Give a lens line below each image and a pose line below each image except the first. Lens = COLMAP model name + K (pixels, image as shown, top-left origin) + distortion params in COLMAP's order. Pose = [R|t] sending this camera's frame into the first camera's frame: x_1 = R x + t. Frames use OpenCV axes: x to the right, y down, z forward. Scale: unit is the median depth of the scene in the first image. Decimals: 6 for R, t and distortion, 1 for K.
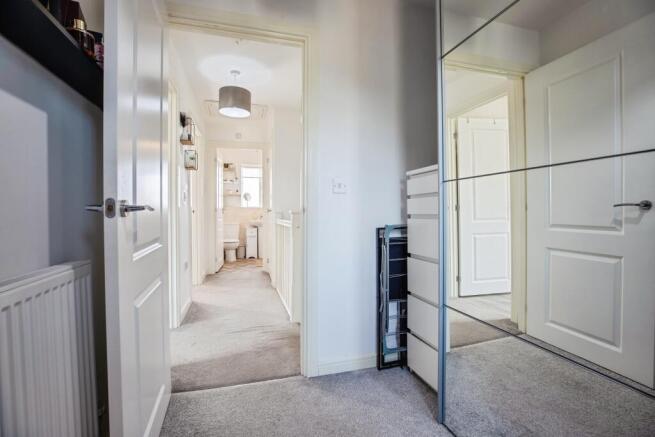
lens RADIAL K [[298.4, 0, 329.7], [0, 298.4, 216.4], [0, 0, 1]] dist [-0.000121, -0.000199]
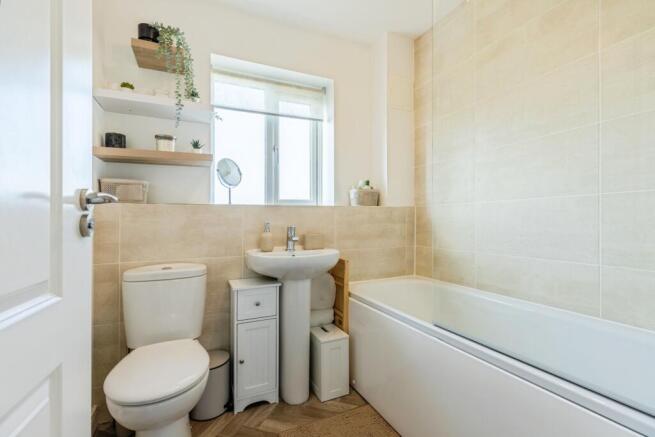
lens RADIAL K [[298.4, 0, 329.7], [0, 298.4, 216.4], [0, 0, 1]] dist [-0.000121, -0.000199]
pose [[0.991080, 0.000281, 0.133269, -0.230359], [0.001721, 0.999887, -0.014906, -0.016054], [-0.133258, 0.015003, 0.990968, 0.729104]]
